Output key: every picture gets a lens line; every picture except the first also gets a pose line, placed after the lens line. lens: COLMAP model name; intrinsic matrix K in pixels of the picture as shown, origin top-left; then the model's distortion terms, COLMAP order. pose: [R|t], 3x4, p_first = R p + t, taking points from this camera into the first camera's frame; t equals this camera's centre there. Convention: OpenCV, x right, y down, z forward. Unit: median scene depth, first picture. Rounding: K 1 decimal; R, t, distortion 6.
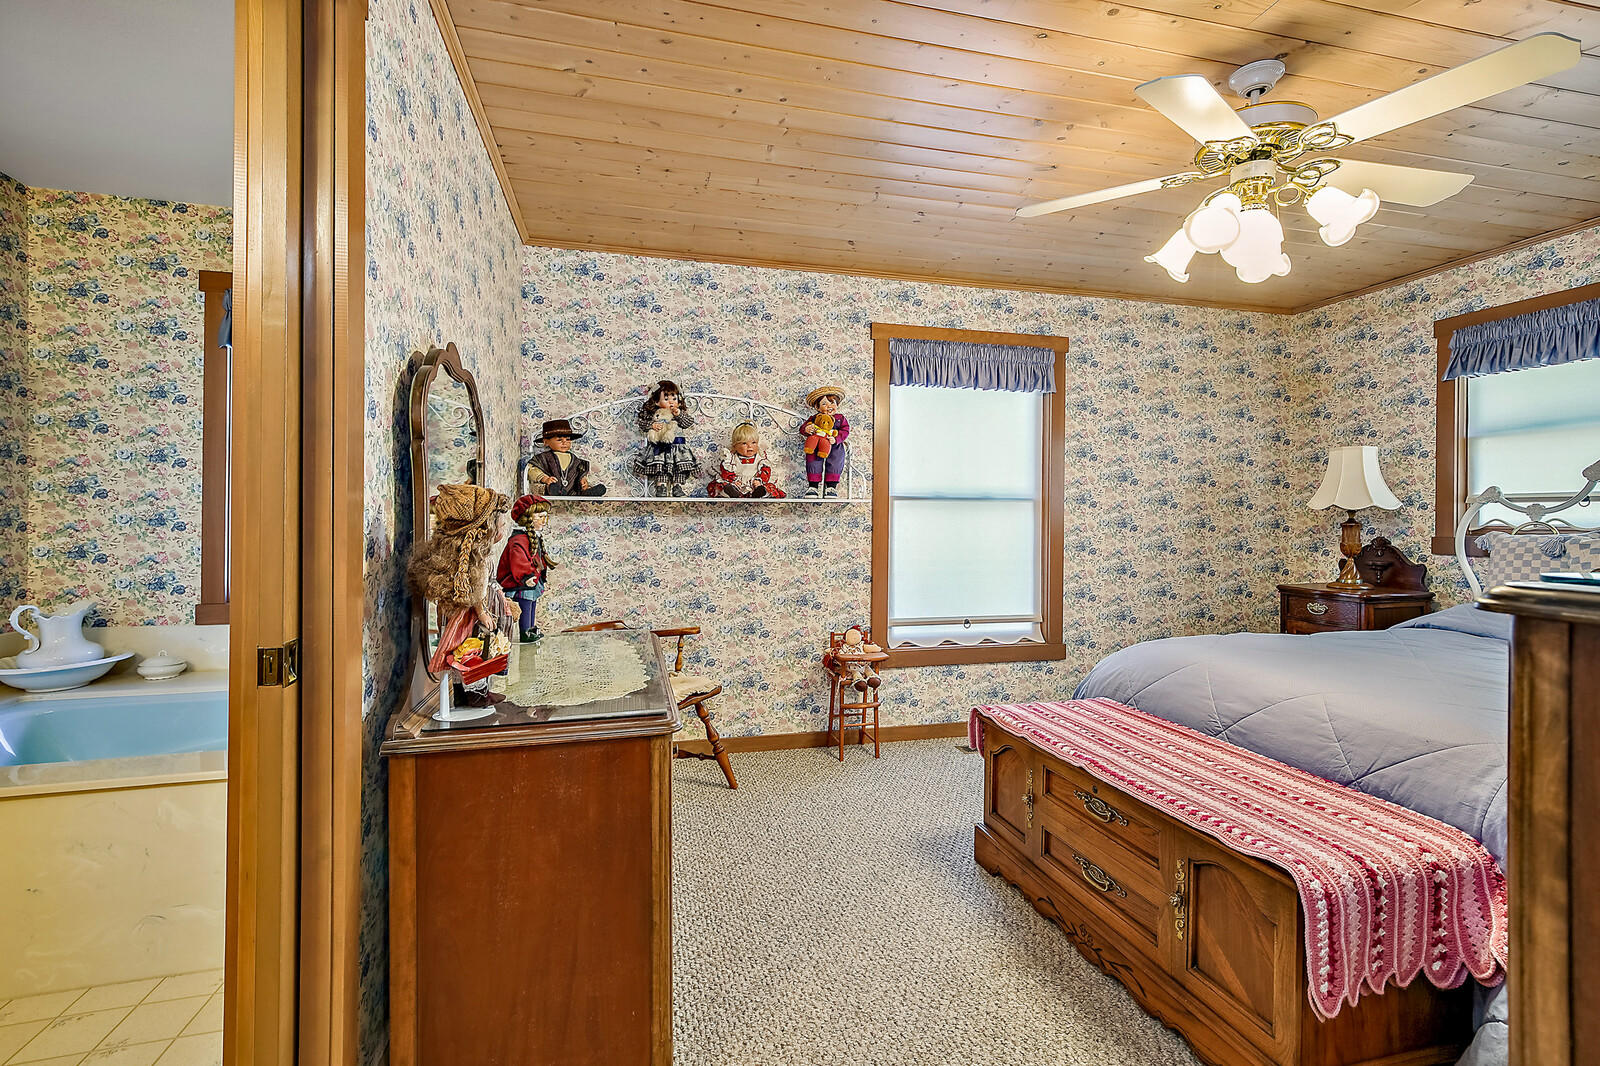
lens RADIAL K [[735.9, 0, 795.7], [0, 735.9, 532.6], [0, 0, 1]] dist [-0.025446, 0.003454]
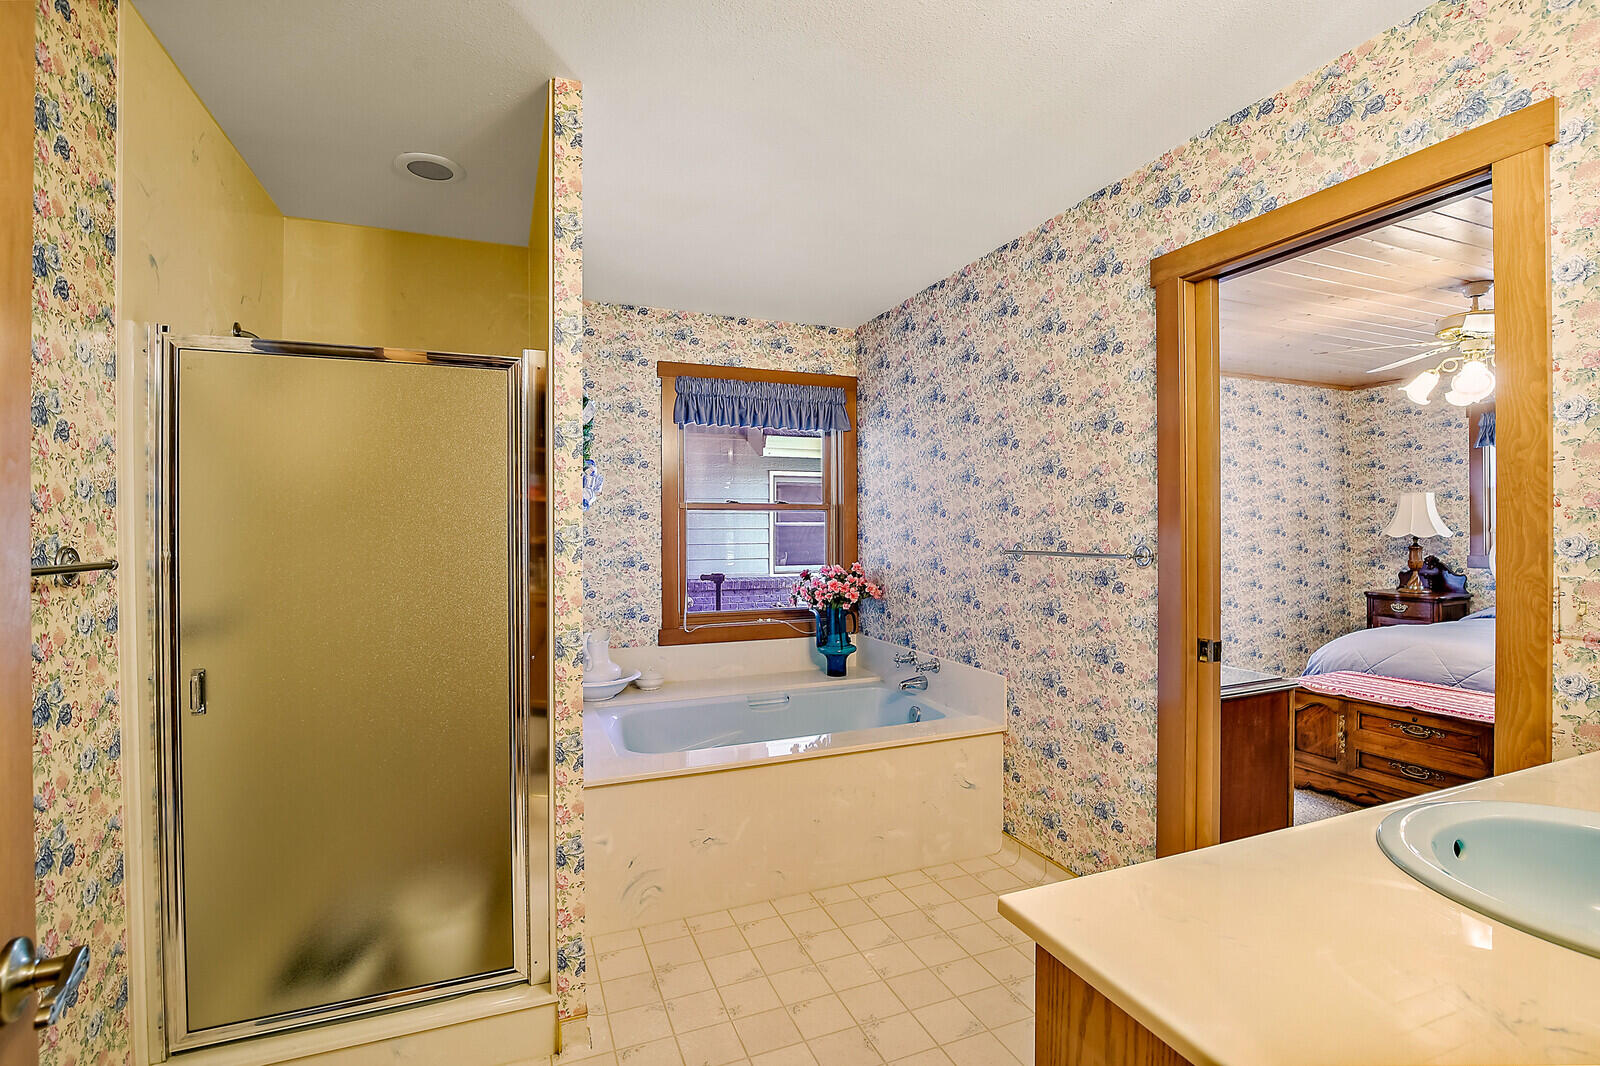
lens RADIAL K [[735.9, 0, 807.3], [0, 735.9, 528.7], [0, 0, 1]] dist [-0.025446, 0.003454]
pose [[0.990259, -0.010813, 0.138819, -0.604008], [0.013502, 0.999739, -0.018445, -0.037927], [-0.138583, 0.020140, 0.990146, -0.230836]]
